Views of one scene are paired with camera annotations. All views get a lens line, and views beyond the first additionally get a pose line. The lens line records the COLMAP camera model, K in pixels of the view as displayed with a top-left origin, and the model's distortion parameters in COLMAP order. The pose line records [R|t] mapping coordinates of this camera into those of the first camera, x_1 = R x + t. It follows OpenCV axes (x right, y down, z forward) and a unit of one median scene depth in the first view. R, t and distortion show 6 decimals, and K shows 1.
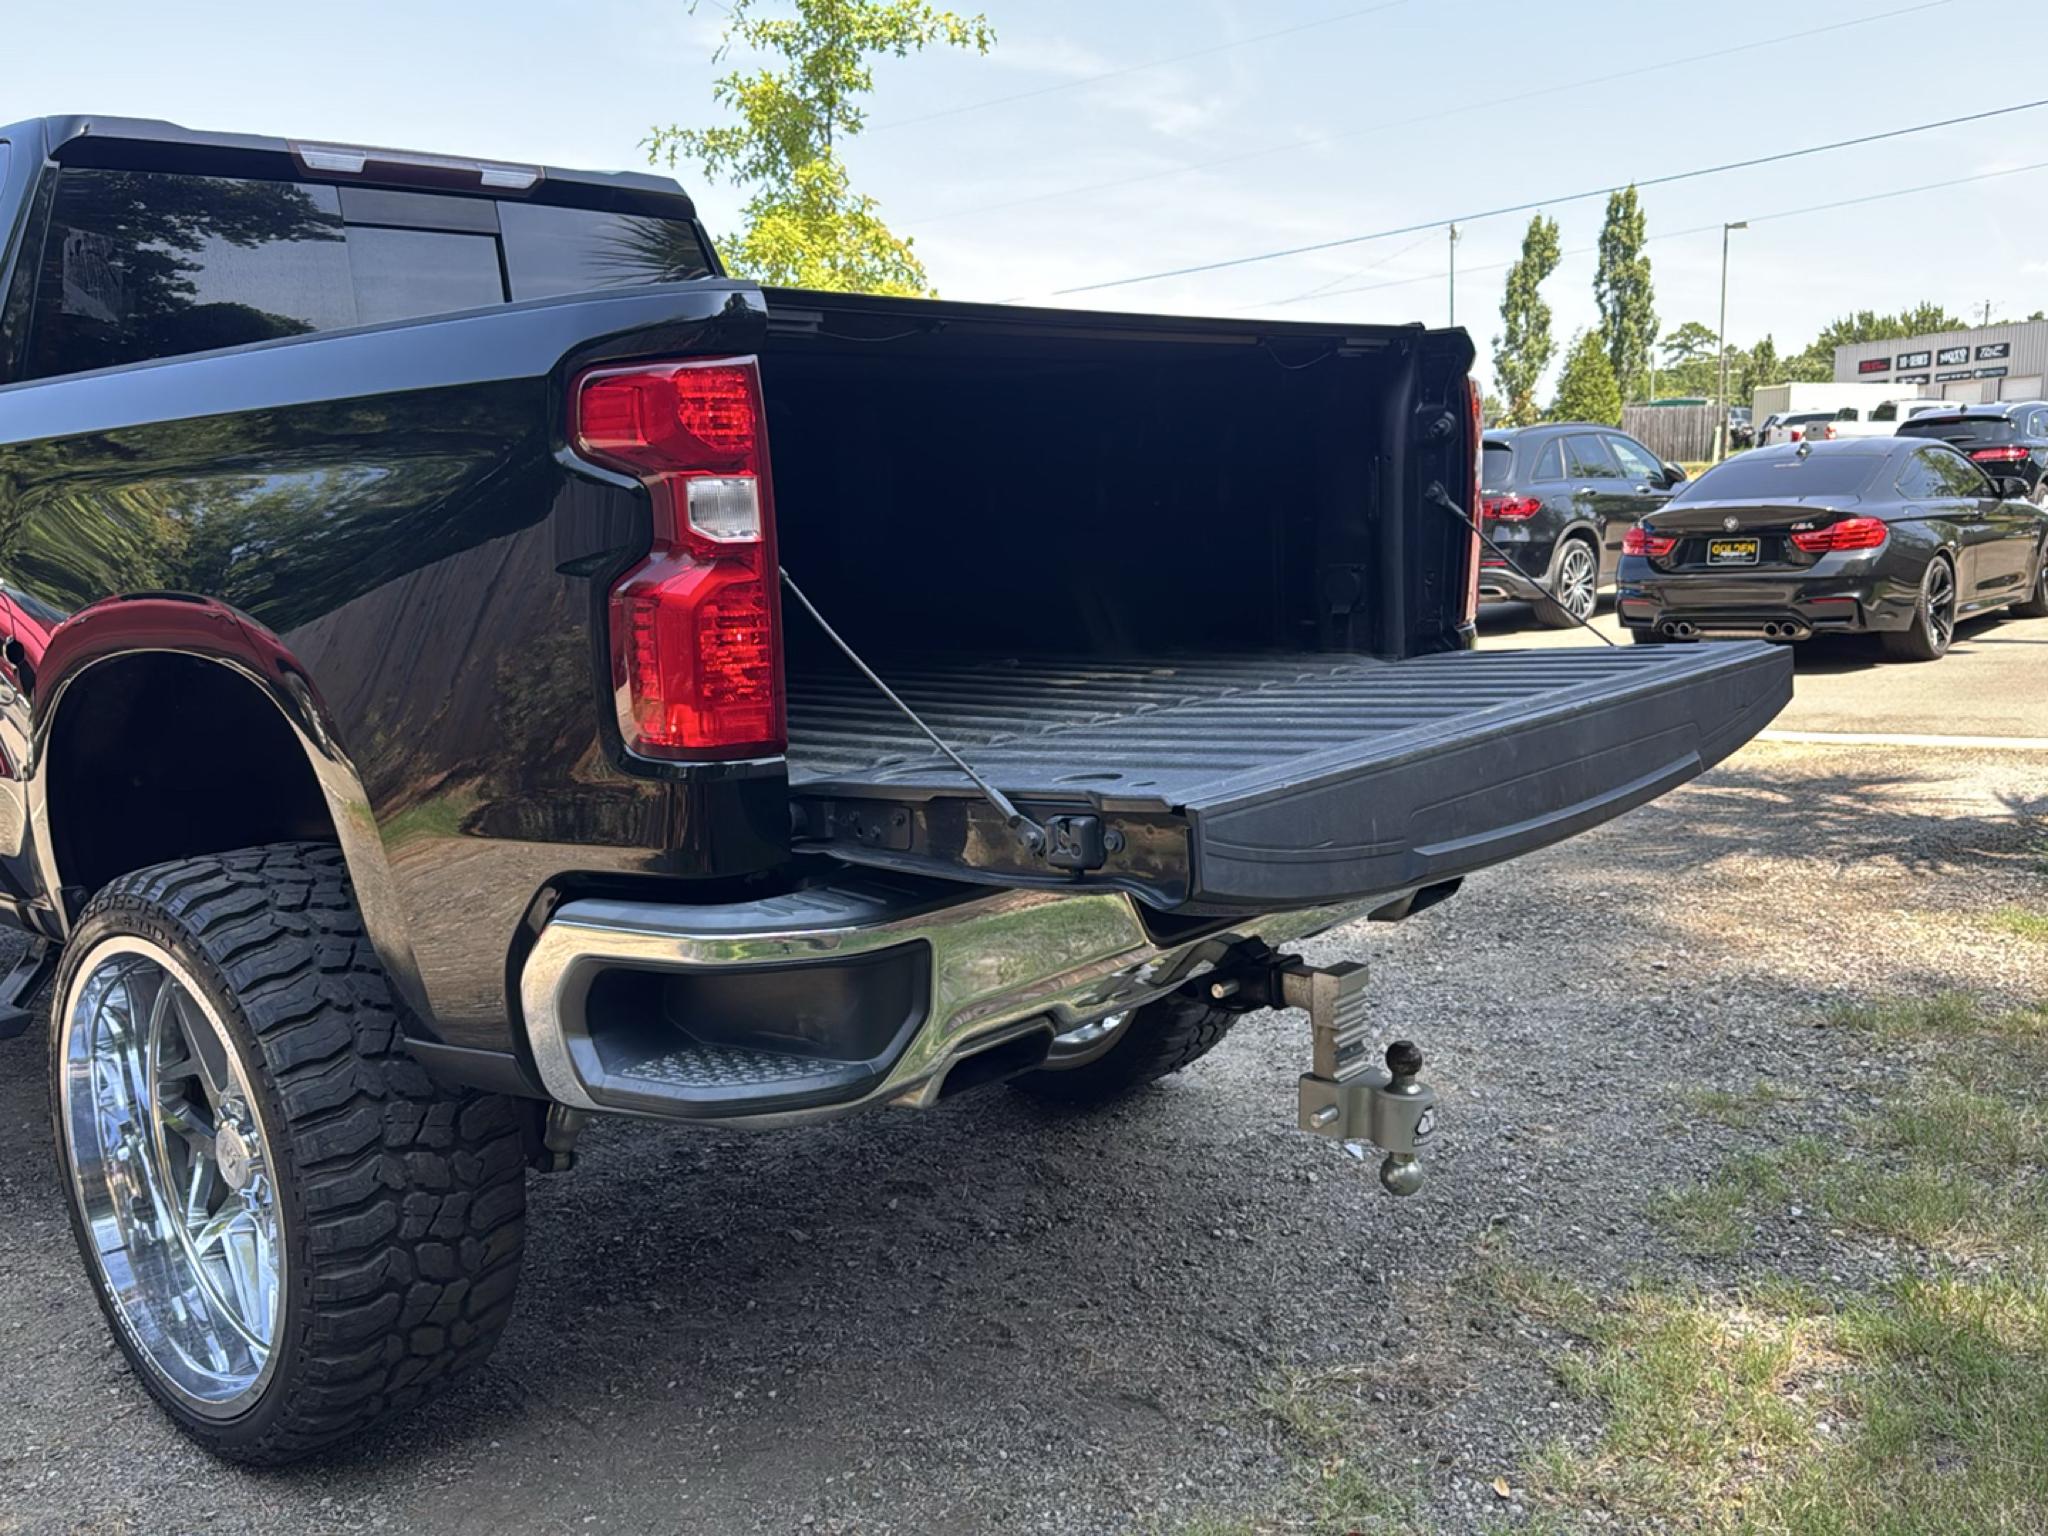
lens RADIAL K [[1814.6, 0, 1002.3], [0, 1814.6, 755.1], [0, 0, 1]] dist [0.141876, -0.275441]
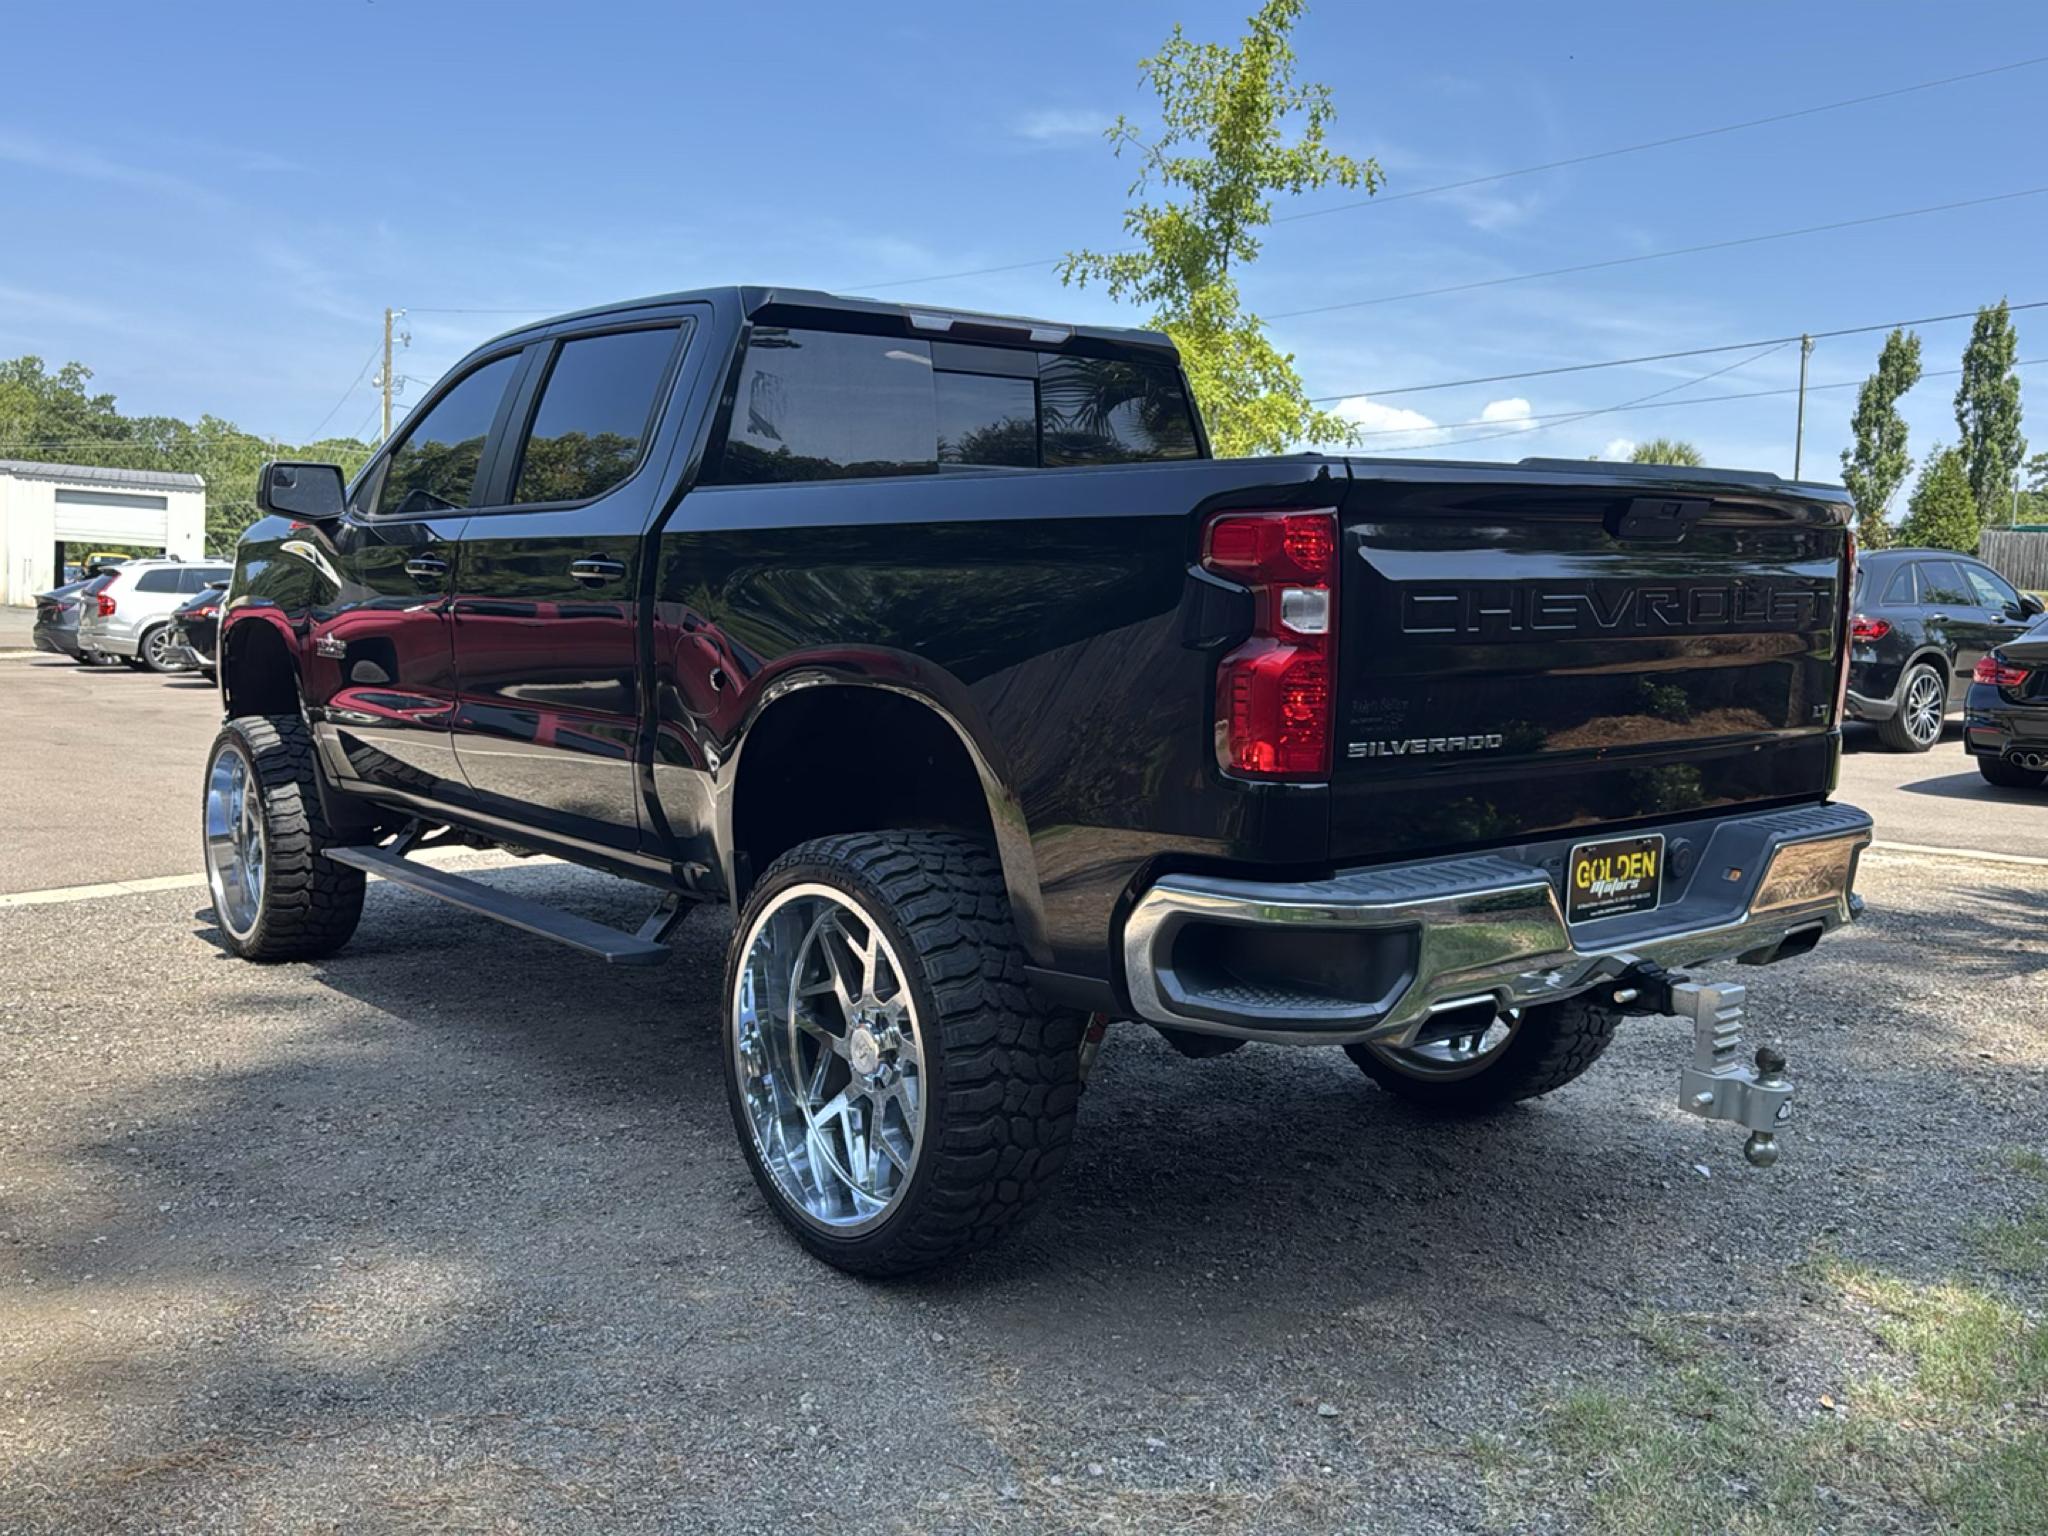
lens RADIAL K [[1814.6, 0, 1002.3], [0, 1814.6, 755.1], [0, 0, 1]] dist [0.141876, -0.275441]
pose [[0.985362, 0.069465, -0.155679, -0.084159], [-0.076156, 0.996393, -0.037428, 0.028636], [0.152517, 0.048736, 0.987098, -0.250893]]
